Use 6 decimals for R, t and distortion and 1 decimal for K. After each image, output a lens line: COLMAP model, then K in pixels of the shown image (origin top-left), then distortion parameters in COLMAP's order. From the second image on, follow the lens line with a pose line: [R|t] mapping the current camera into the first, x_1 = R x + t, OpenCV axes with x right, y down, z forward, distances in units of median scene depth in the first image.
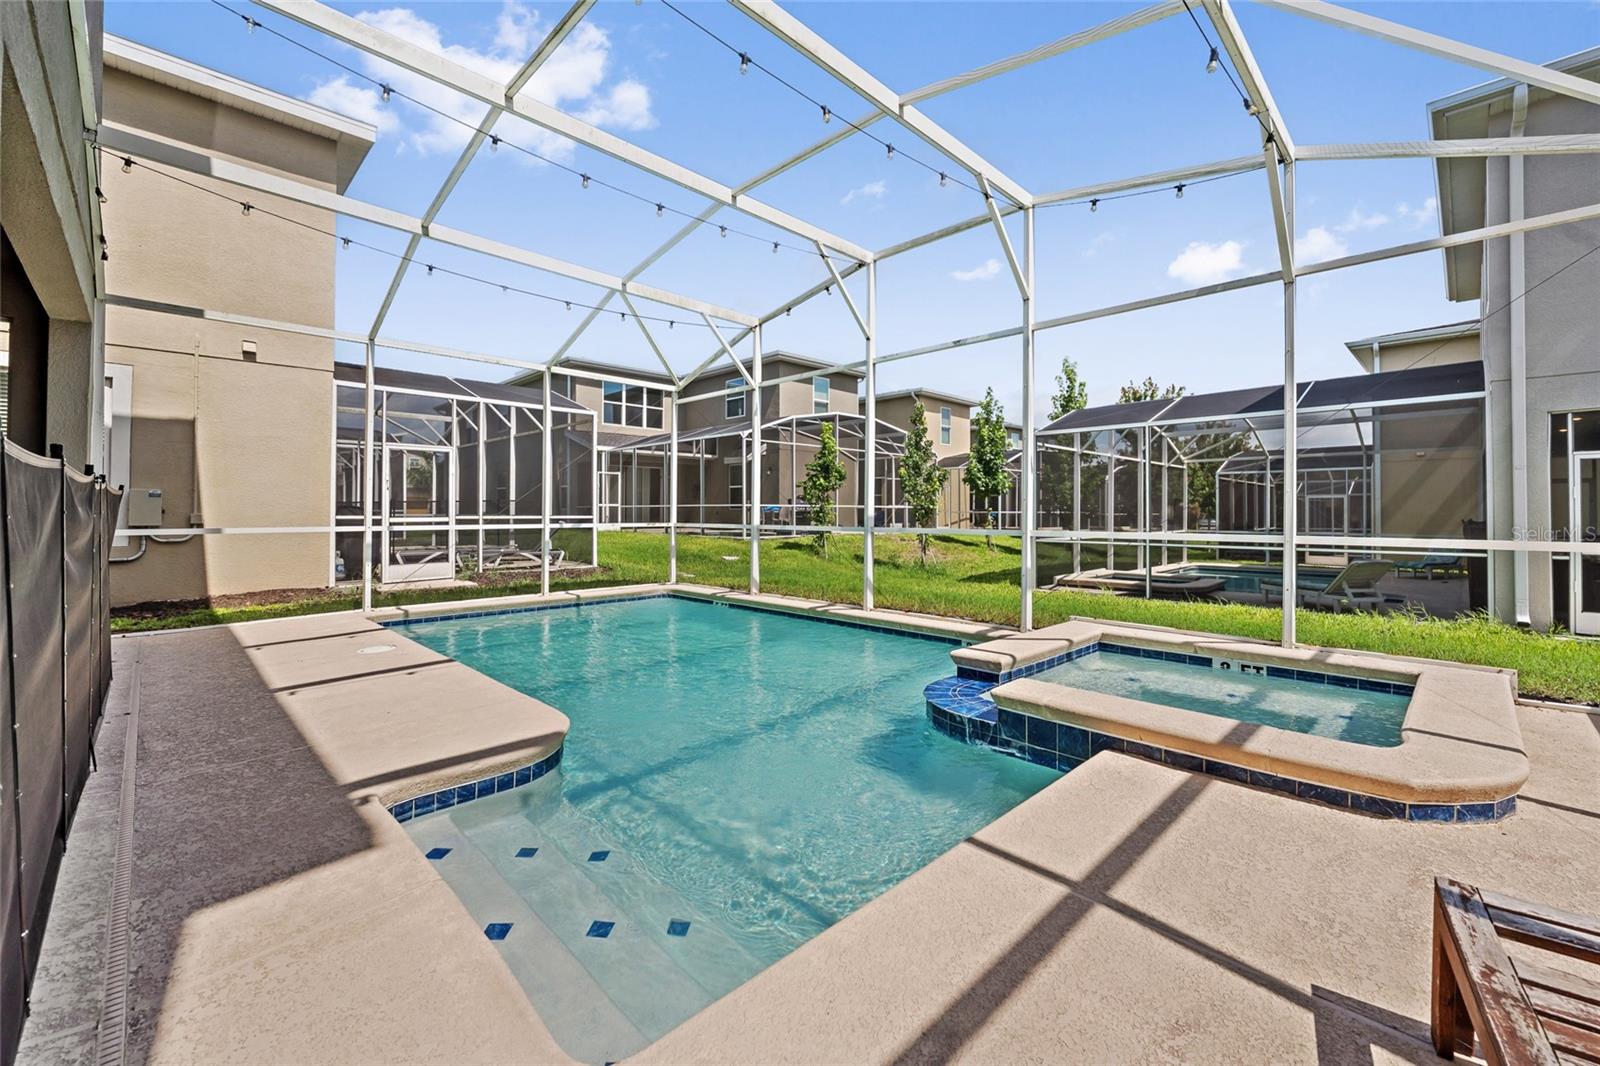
lens RADIAL K [[645.6, 0, 802.4], [0, 645.6, 521.3], [0, 0, 1]] dist [0.000644, -0.001010]
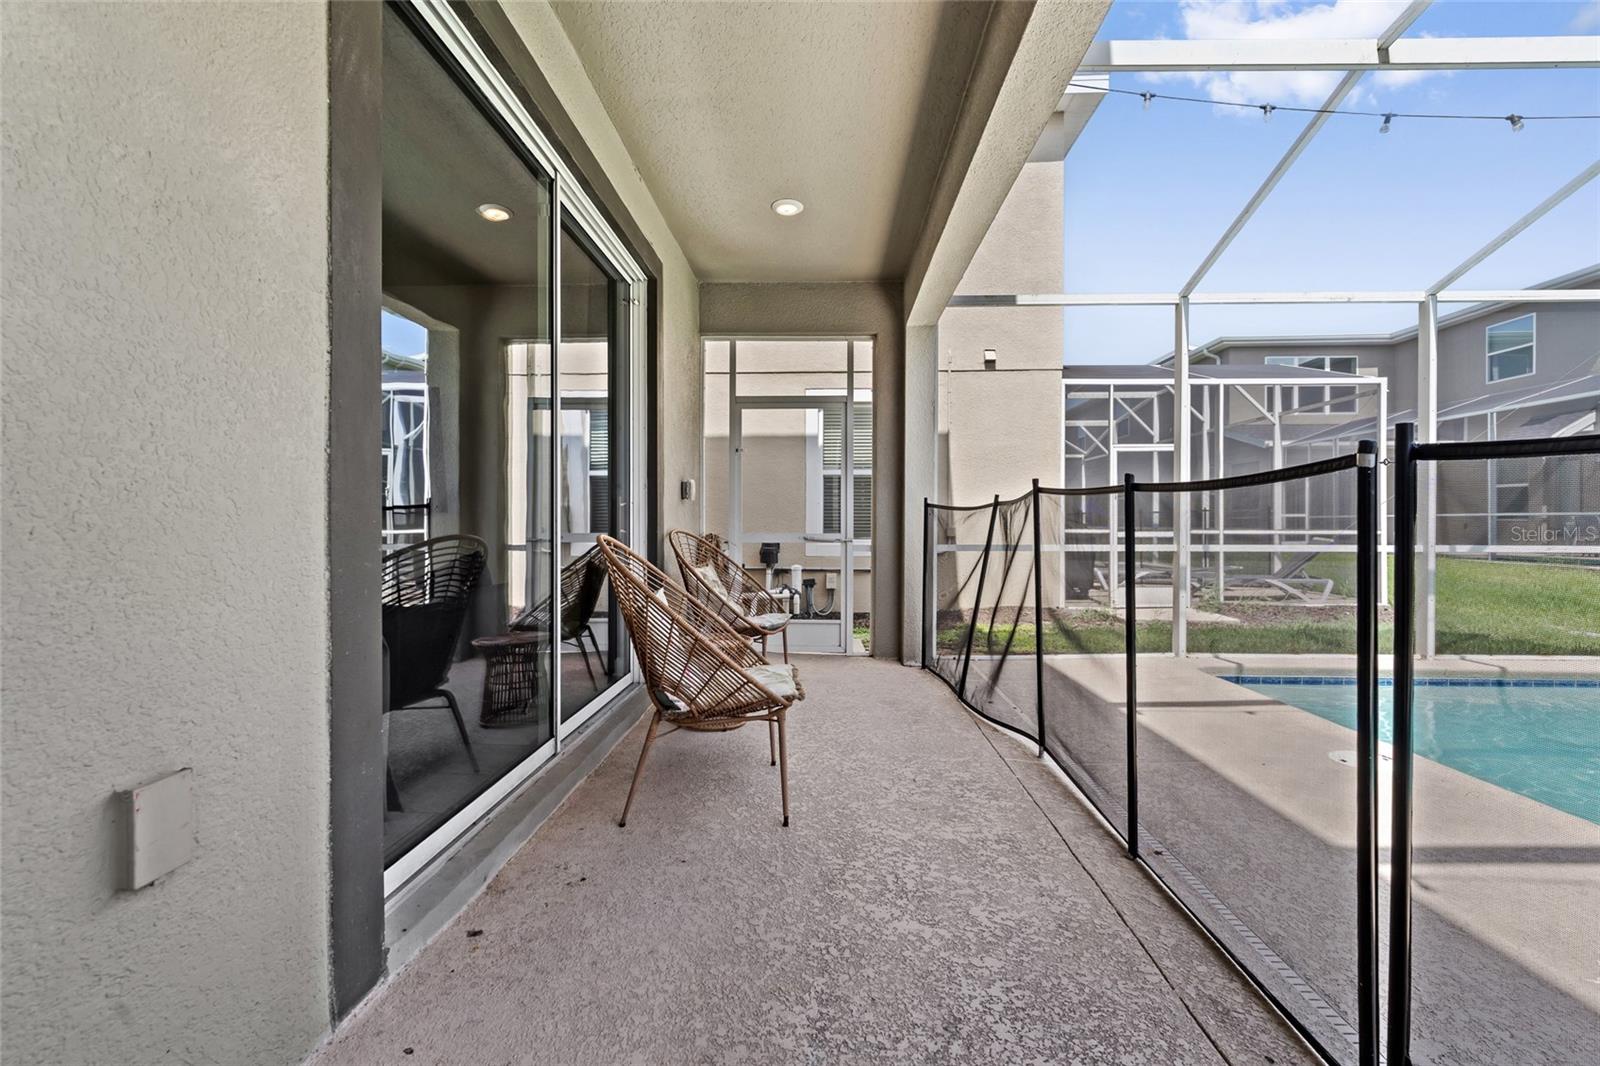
lens RADIAL K [[645.6, 0, 797.3], [0, 645.6, 531.7], [0, 0, 1]] dist [0.000644, -0.001010]
pose [[0.691828, 0.001803, -0.722060, -0.360112], [-0.009215, 0.999937, -0.006333, 0.001496], [0.722003, 0.011035, 0.691801, 0.130887]]
